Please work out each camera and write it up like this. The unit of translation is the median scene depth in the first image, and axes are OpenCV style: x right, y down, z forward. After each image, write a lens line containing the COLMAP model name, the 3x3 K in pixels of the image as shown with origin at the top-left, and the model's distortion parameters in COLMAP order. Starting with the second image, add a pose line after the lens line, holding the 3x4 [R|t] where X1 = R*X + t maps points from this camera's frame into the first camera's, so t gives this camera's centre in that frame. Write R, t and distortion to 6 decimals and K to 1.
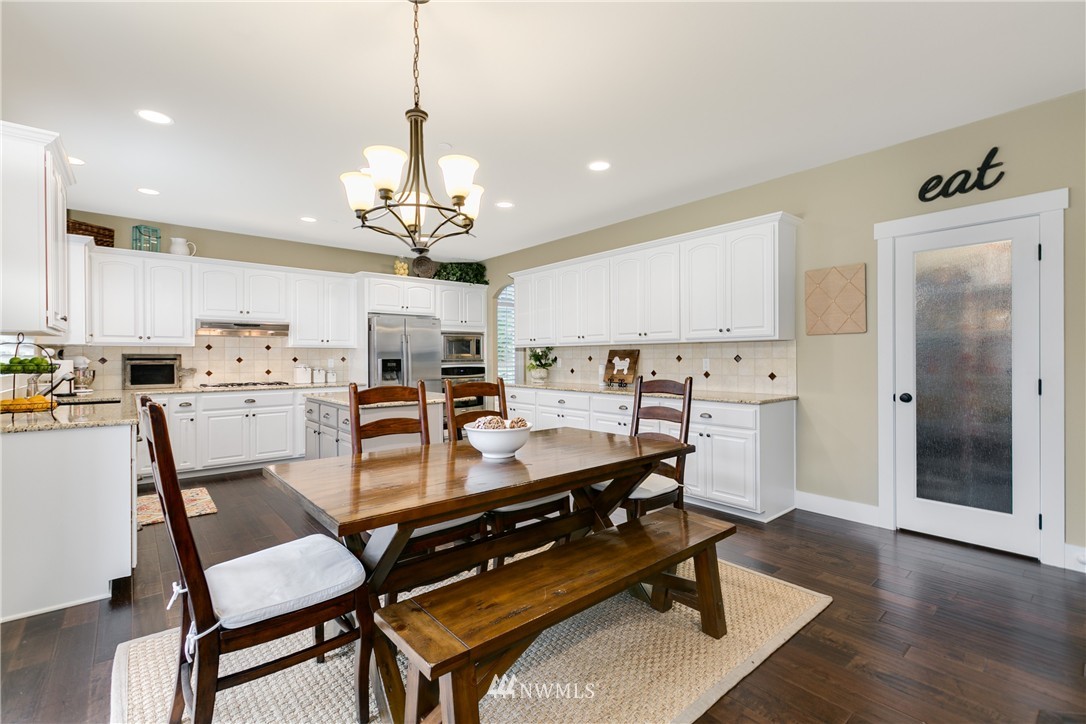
lens RADIAL K [[457.9, 0, 540.8], [0, 457.9, 358.6], [0, 0, 1]] dist [0.001487, 0.000259]
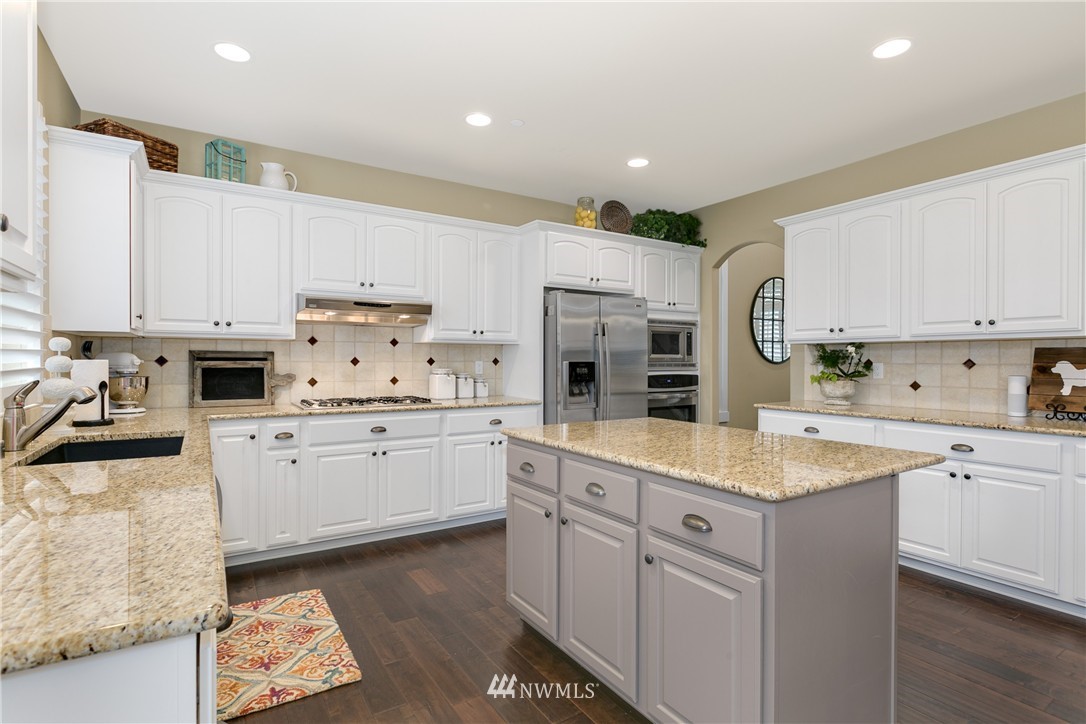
lens RADIAL K [[509.6, 0, 551.5], [0, 509.6, 364.2], [0, 0, 1]] dist [-0.004960, 0.000593]
pose [[0.991555, 0.008907, -0.129380, -0.298703], [-0.008223, 0.999949, 0.005822, 0.000609], [0.129425, -0.004709, 0.991578, 0.337142]]
